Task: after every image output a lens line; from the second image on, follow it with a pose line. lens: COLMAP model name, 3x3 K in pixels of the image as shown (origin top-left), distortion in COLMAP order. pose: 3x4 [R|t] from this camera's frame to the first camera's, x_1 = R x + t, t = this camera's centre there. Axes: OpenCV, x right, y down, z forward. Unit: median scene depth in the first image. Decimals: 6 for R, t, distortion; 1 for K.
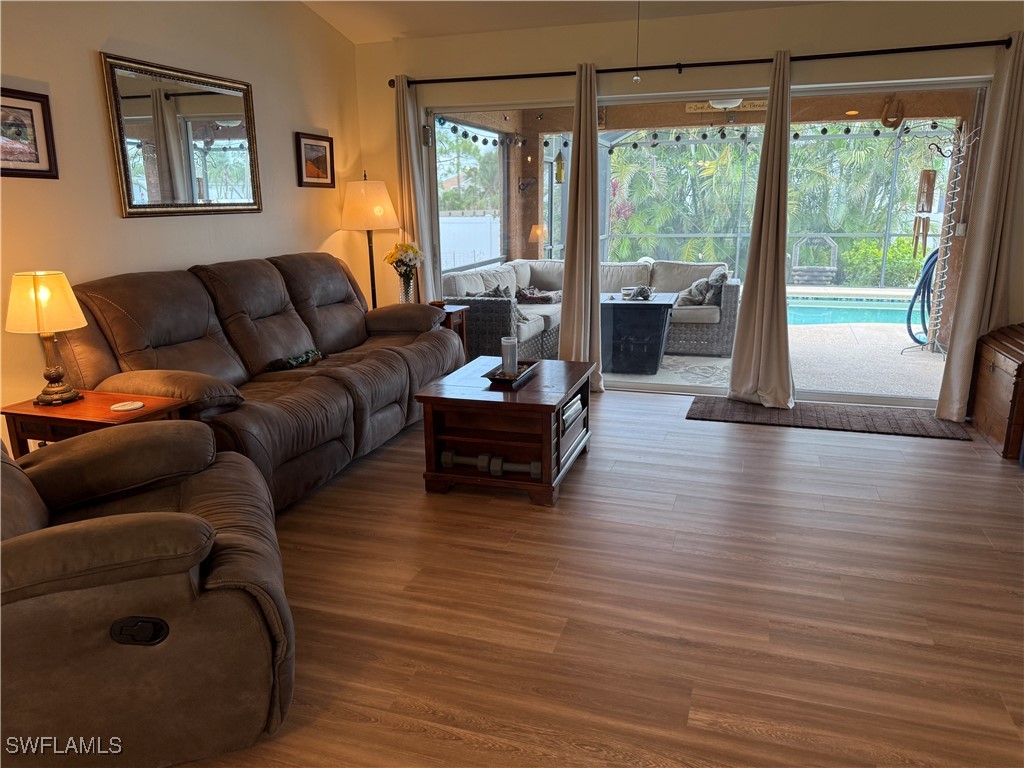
lens RADIAL K [[732.8, 0, 522.3], [0, 732.8, 385.0], [0, 0, 1]] dist [0.042224, -0.049680]
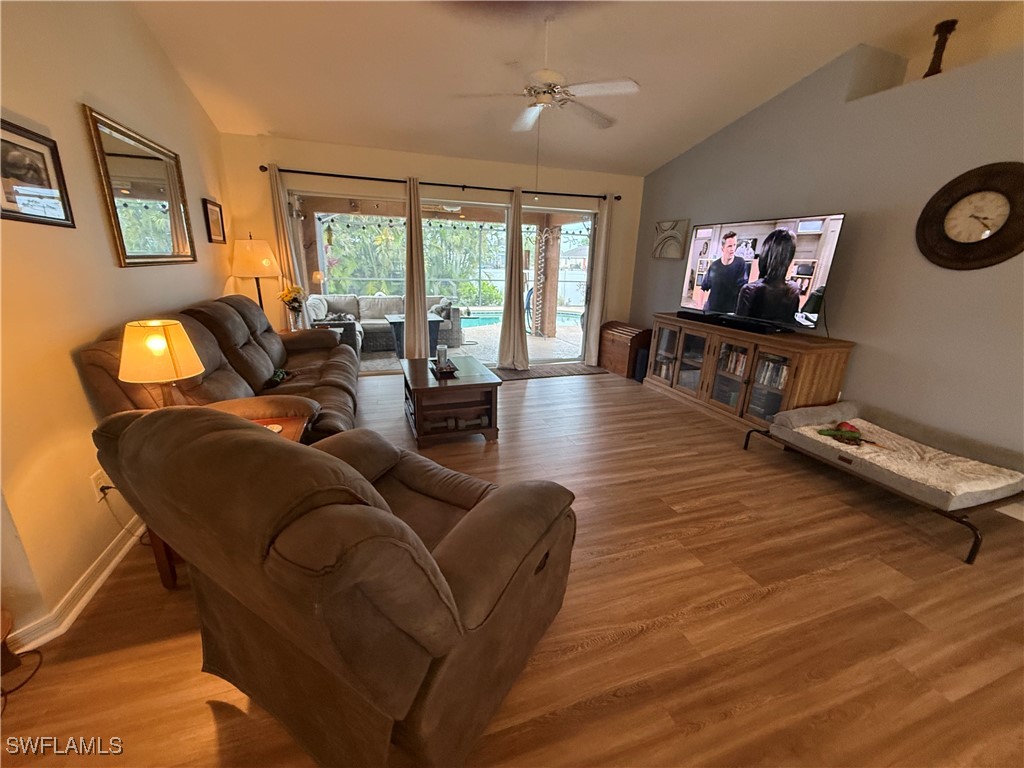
lens RADIAL K [[410.4, 0, 510.4], [0, 410.4, 383.7], [0, 0, 1]] dist [0.001515, -0.000196]
pose [[0.797665, -0.142567, 0.586008, -0.342606], [0.112526, 0.989777, 0.087629, -0.034005], [-0.592510, -0.003957, 0.805553, 0.128761]]
